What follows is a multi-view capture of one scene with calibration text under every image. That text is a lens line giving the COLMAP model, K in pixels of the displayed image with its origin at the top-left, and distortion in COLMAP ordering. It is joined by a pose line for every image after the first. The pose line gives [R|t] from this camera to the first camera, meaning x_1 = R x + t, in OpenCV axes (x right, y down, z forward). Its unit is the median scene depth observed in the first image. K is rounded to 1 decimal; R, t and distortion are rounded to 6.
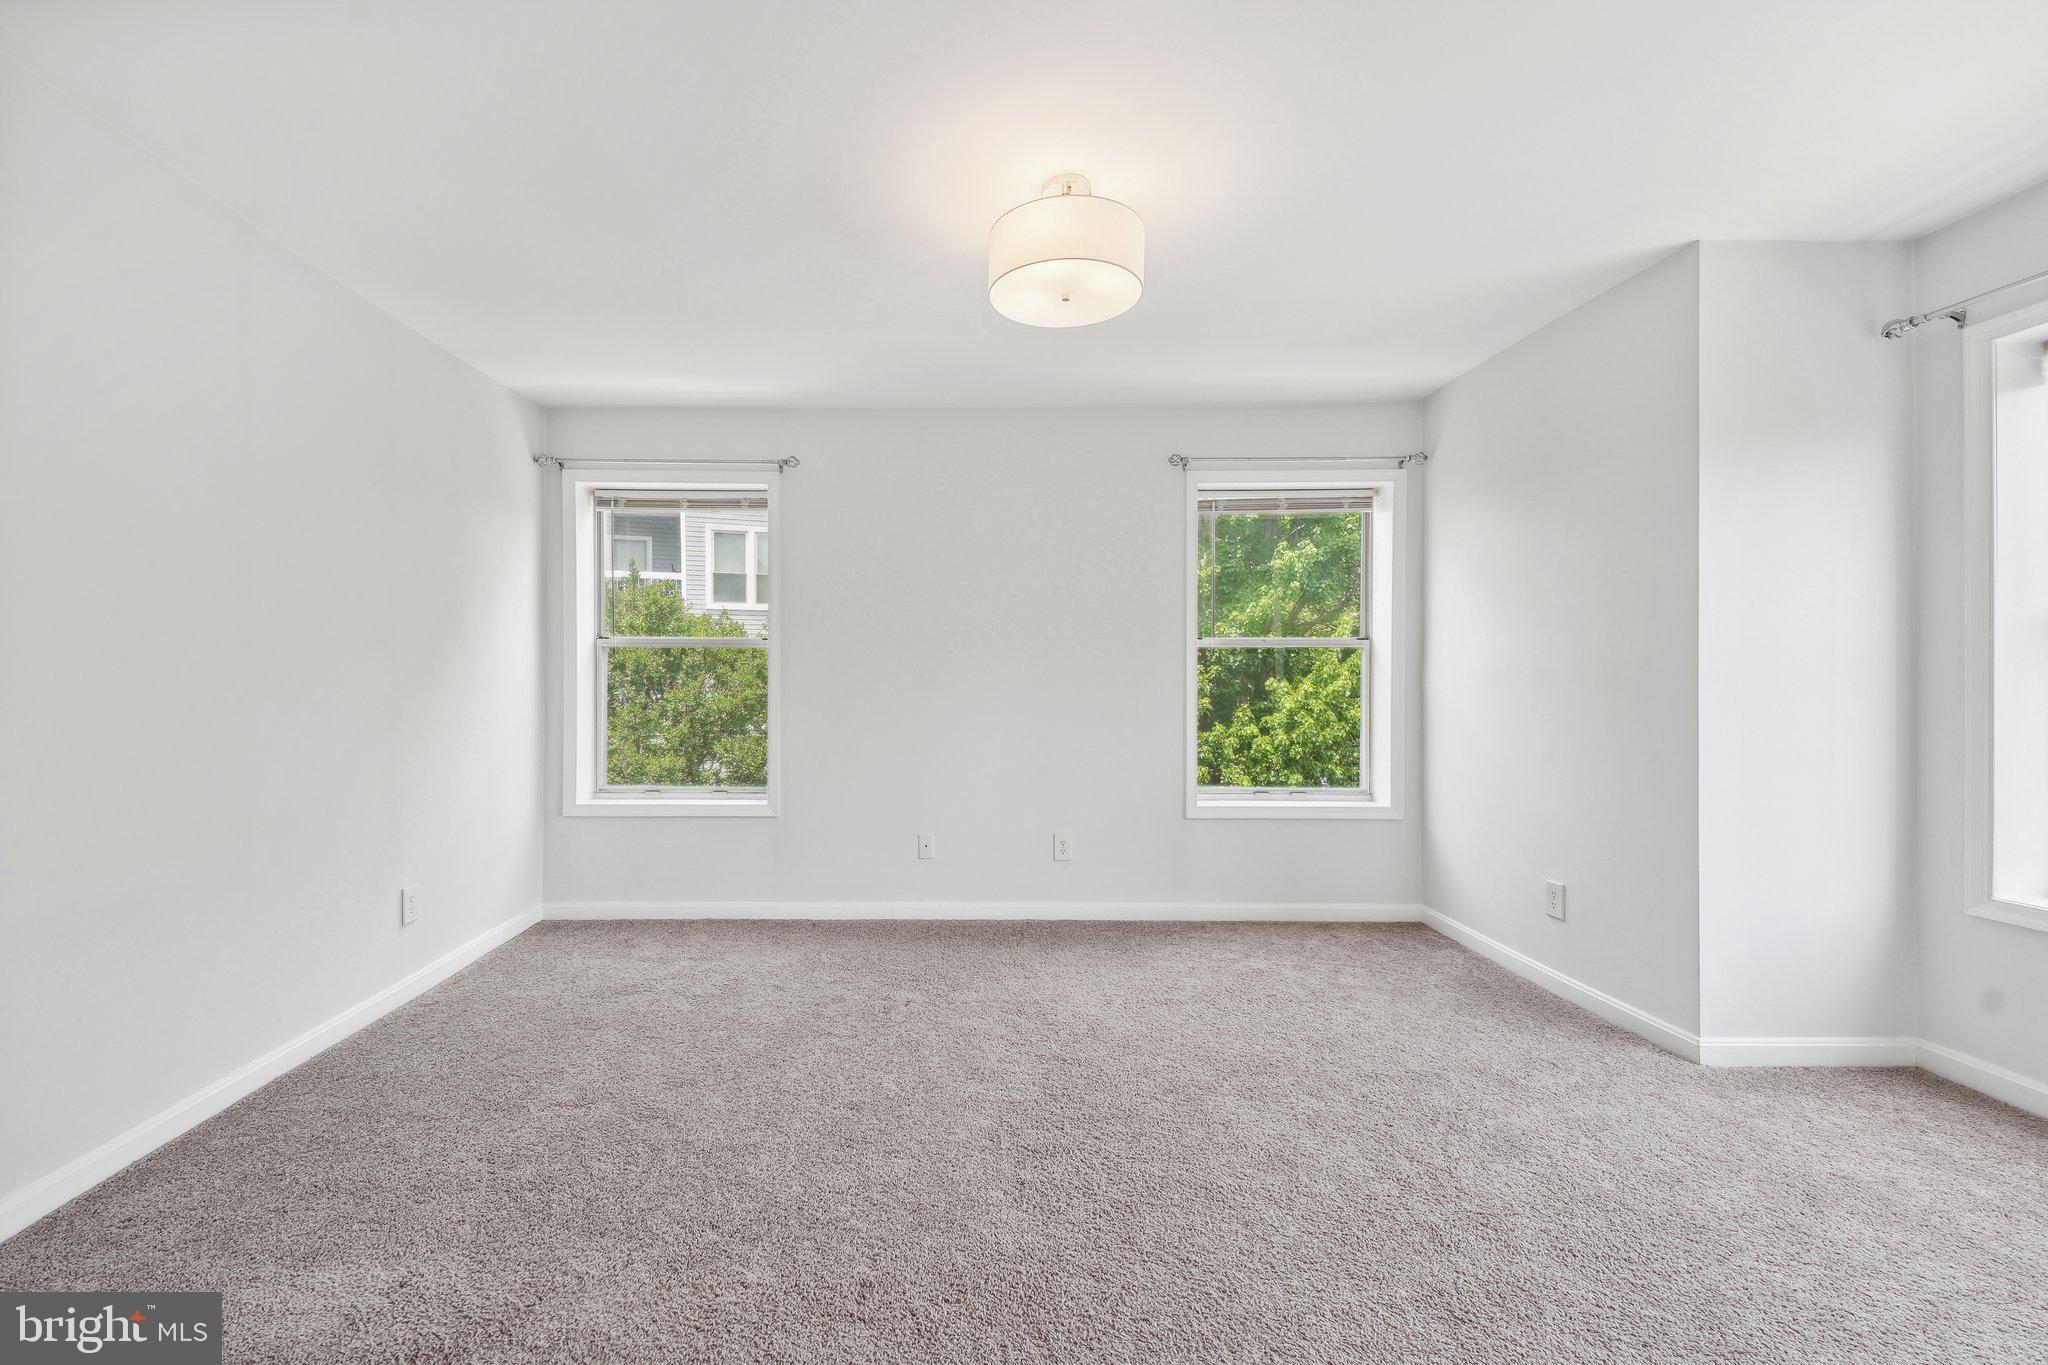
lens RADIAL K [[853.2, 0, 969.1], [0, 853.2, 672.9], [0, 0, 1]] dist [0.029793, -0.013462]
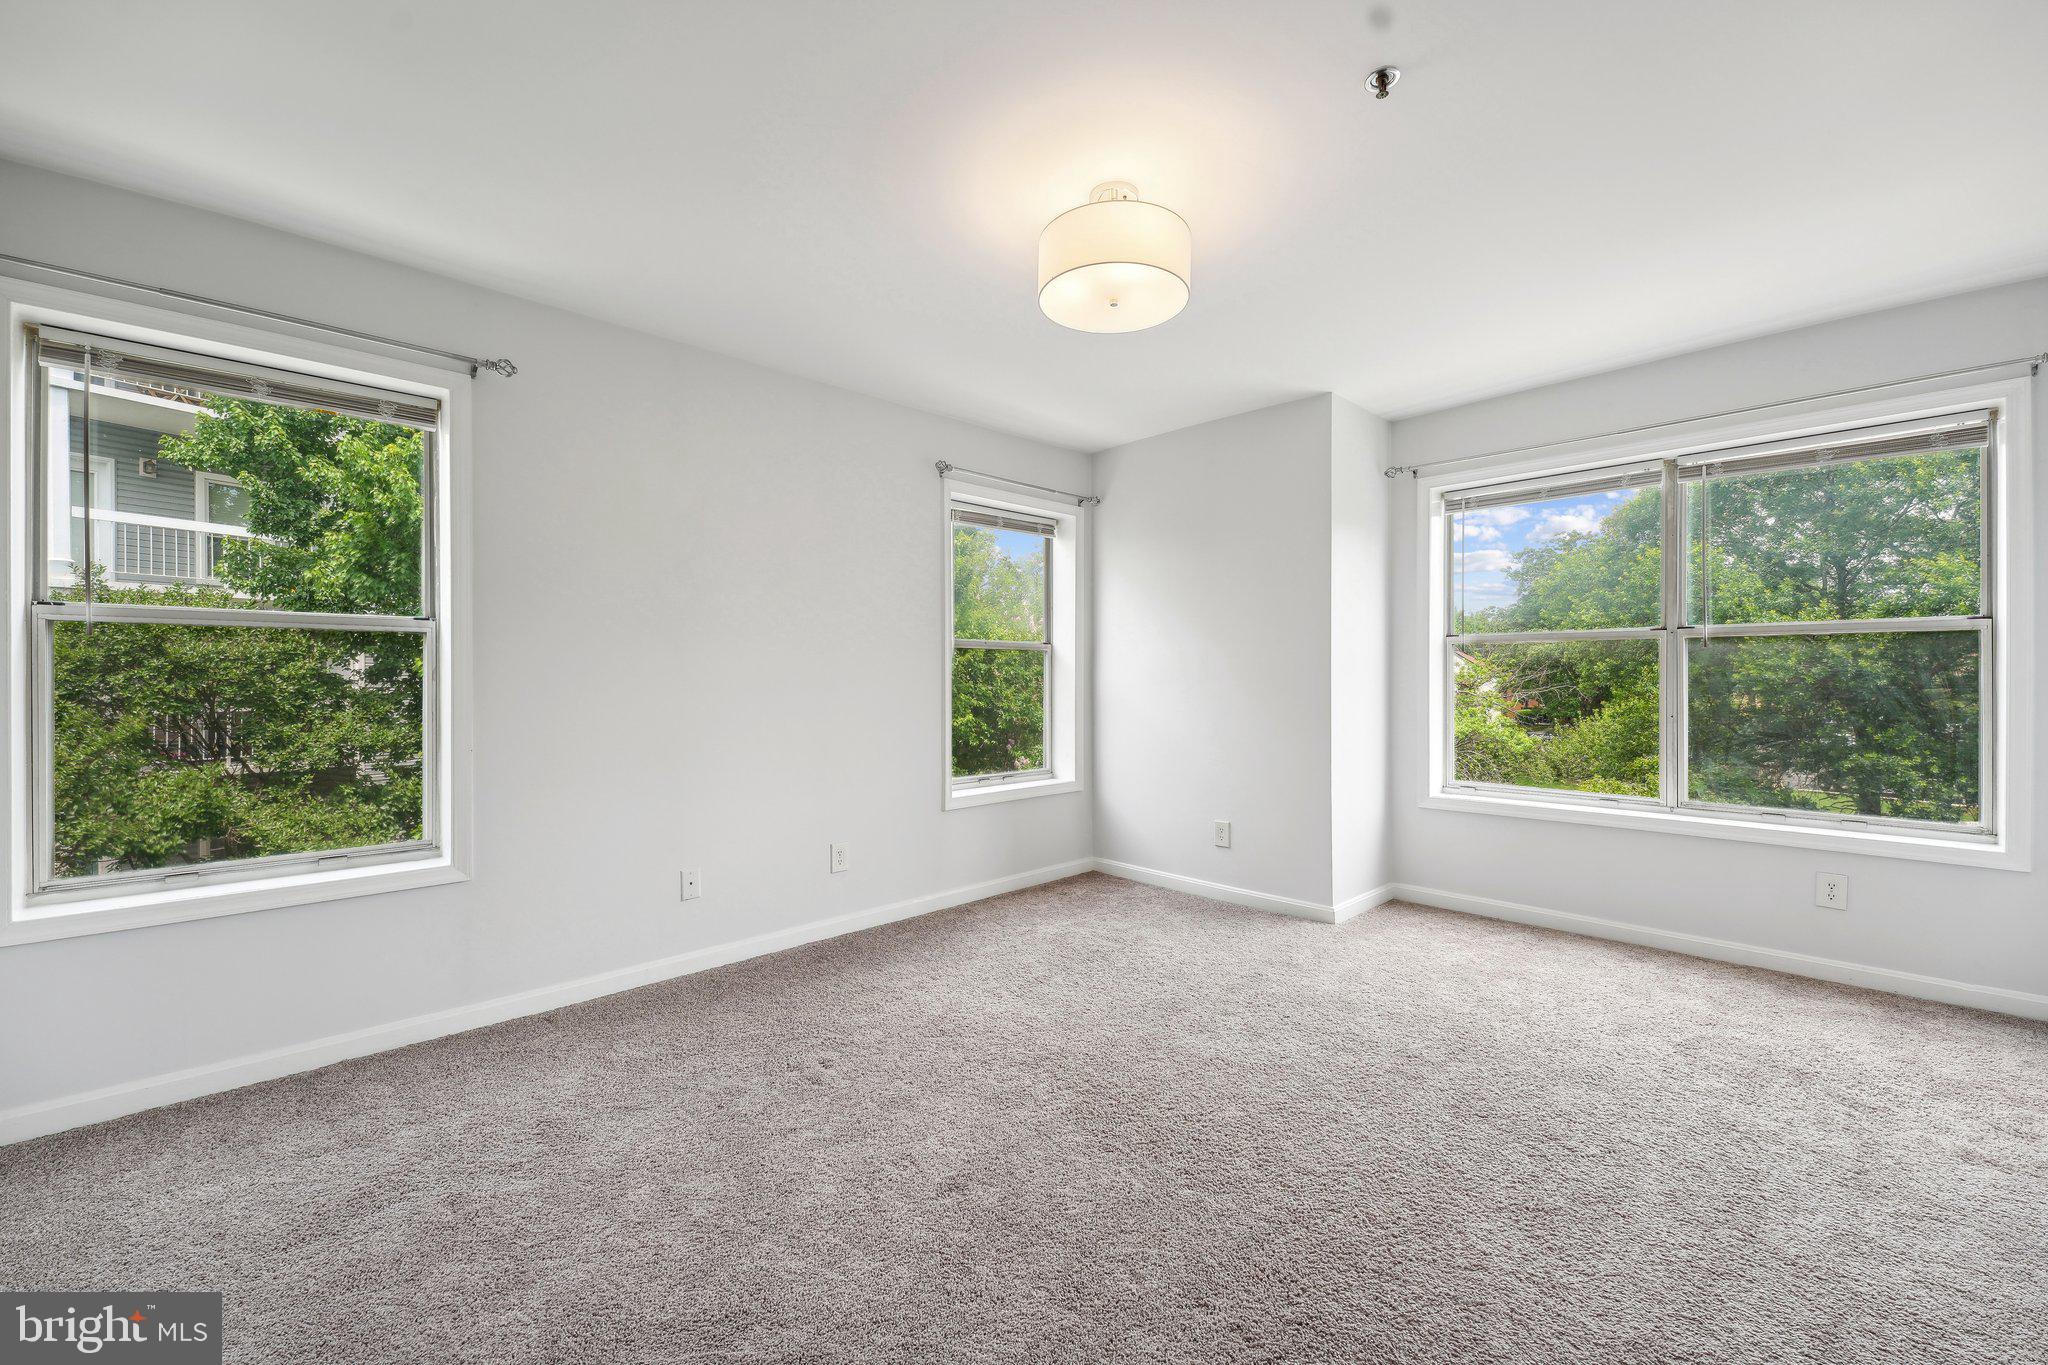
lens RADIAL K [[815.3, 0, 1035.2], [0, 815.3, 676.4], [0, 0, 1]] dist [0.040870, -0.020722]
pose [[0.710624, -0.001801, 0.703570, -0.389456], [-0.002309, 0.999985, 0.004892, 0.000720], [-0.703568, -0.005101, 0.710610, 0.224082]]
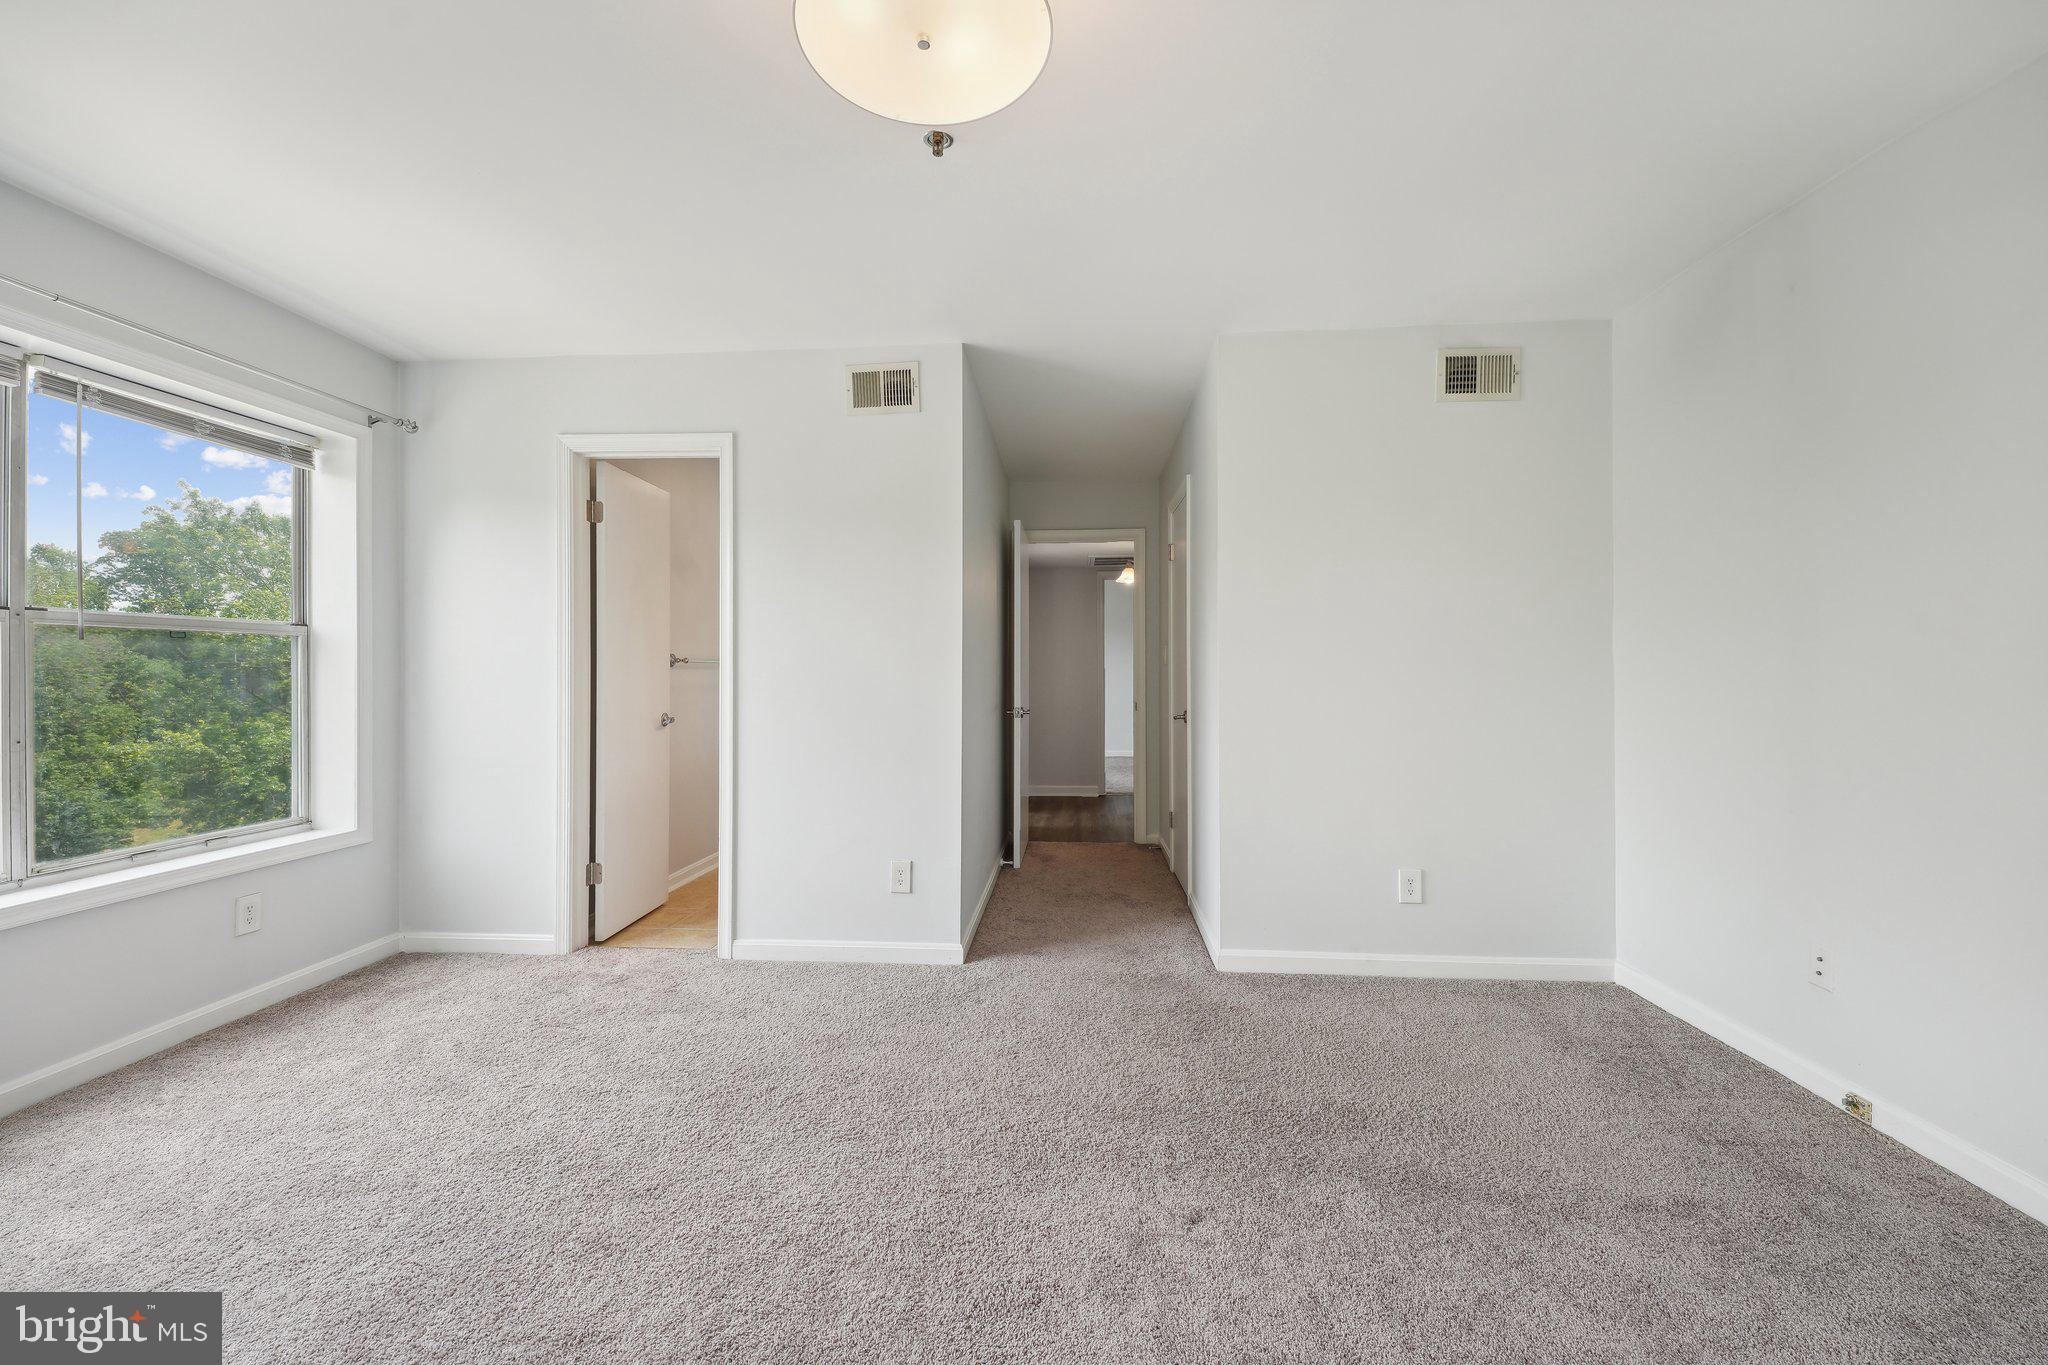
lens RADIAL K [[802.3, 0, 1014.4], [0, 802.3, 671.4], [0, 0, 1]] dist [0.038723, -0.018985]
pose [[-0.996332, 0.005655, 0.085391, -0.002620], [0.004920, 0.999949, -0.008824, 0.005380], [-0.085436, -0.008371, -0.996308, 0.939956]]
